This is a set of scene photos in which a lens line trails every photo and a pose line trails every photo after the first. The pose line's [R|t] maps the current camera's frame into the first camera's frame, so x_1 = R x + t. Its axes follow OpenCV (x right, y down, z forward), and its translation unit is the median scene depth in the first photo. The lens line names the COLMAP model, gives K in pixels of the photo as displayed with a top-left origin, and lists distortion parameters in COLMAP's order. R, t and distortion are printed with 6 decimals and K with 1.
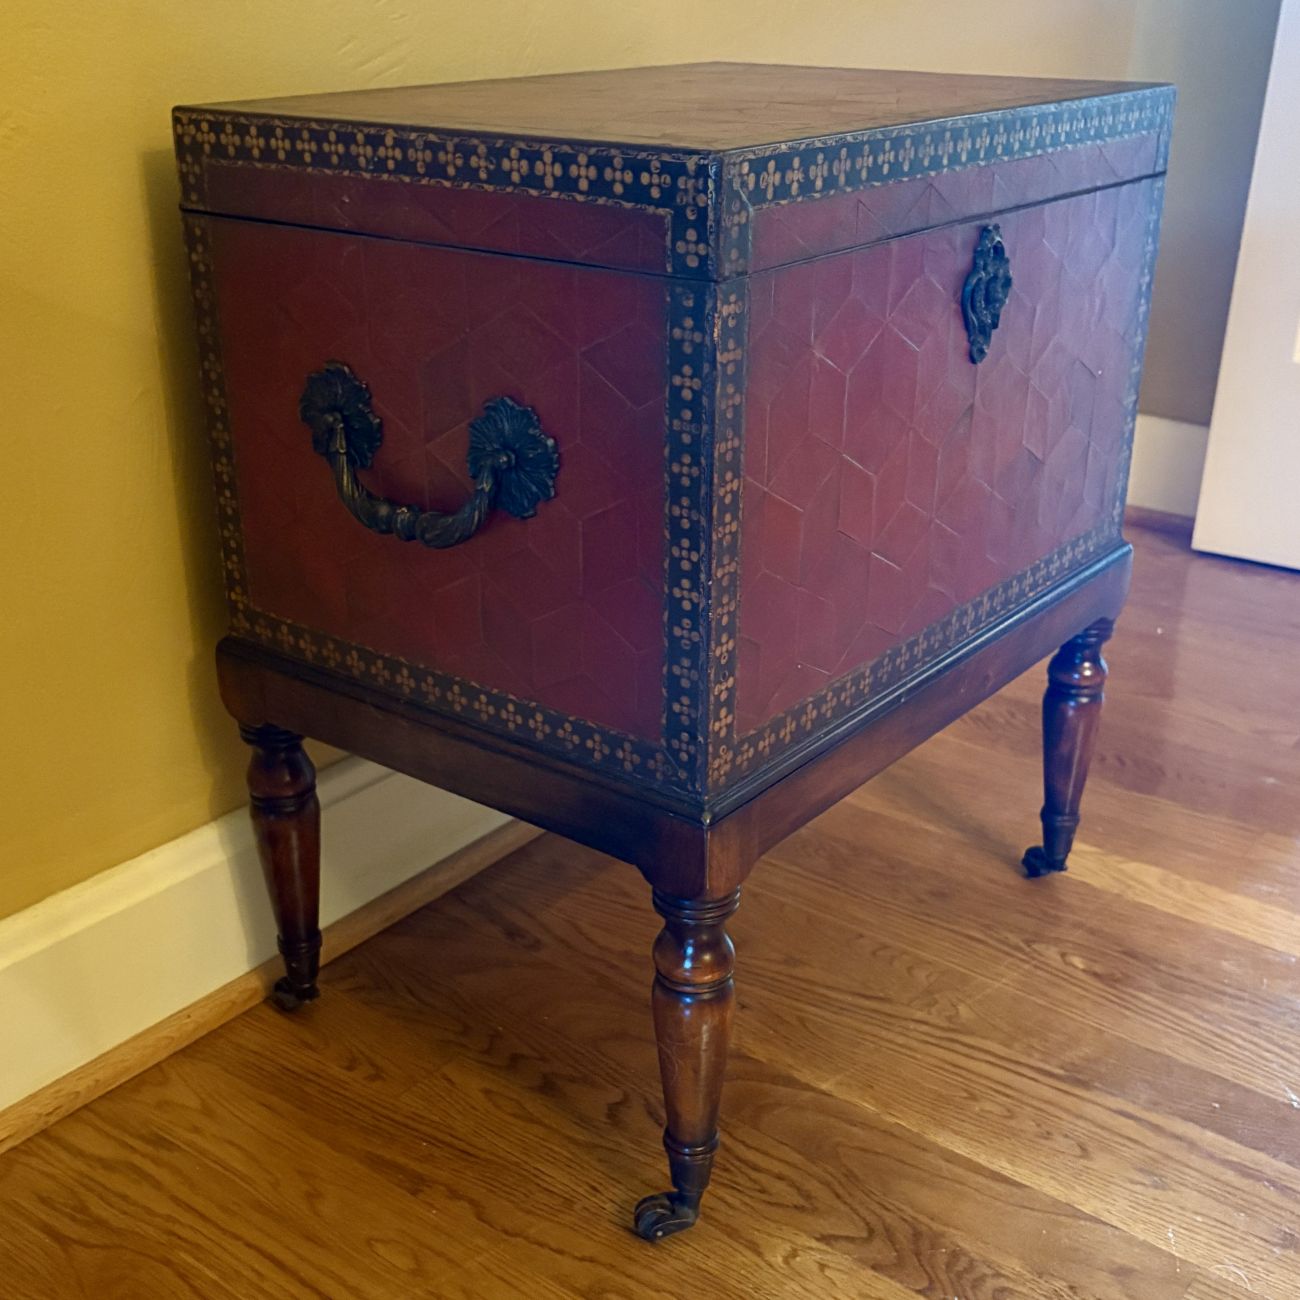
lens RADIAL K [[1618.0, 0, 650.0], [0, 1618.0, 650.0], [0, 0, 1]] dist [0.004057, -0.027485]
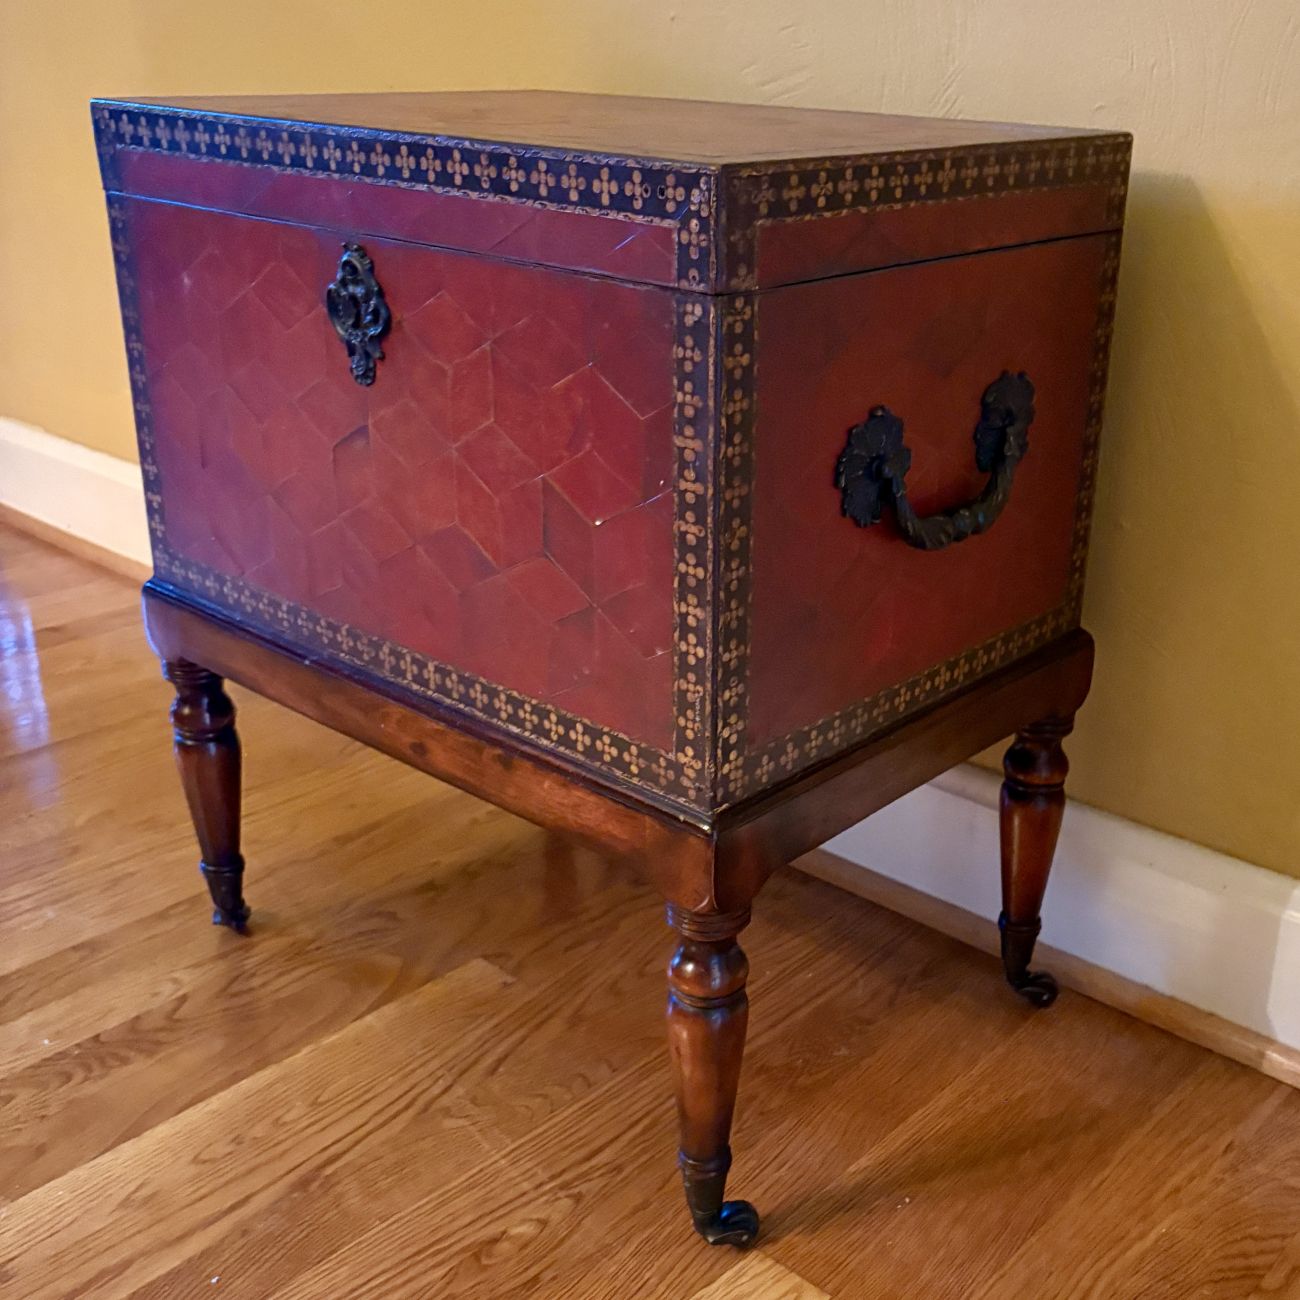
lens RADIAL K [[1576.5, 0, 772.0], [0, 1576.5, 655.1], [0, 0, 1]] dist [0.009922, 0.001862]
pose [[-0.032080, 0.374732, -0.926578, 1.321279], [-0.417759, 0.837164, 0.353034, -0.559056], [0.907991, 0.398412, 0.129691, 1.357060]]
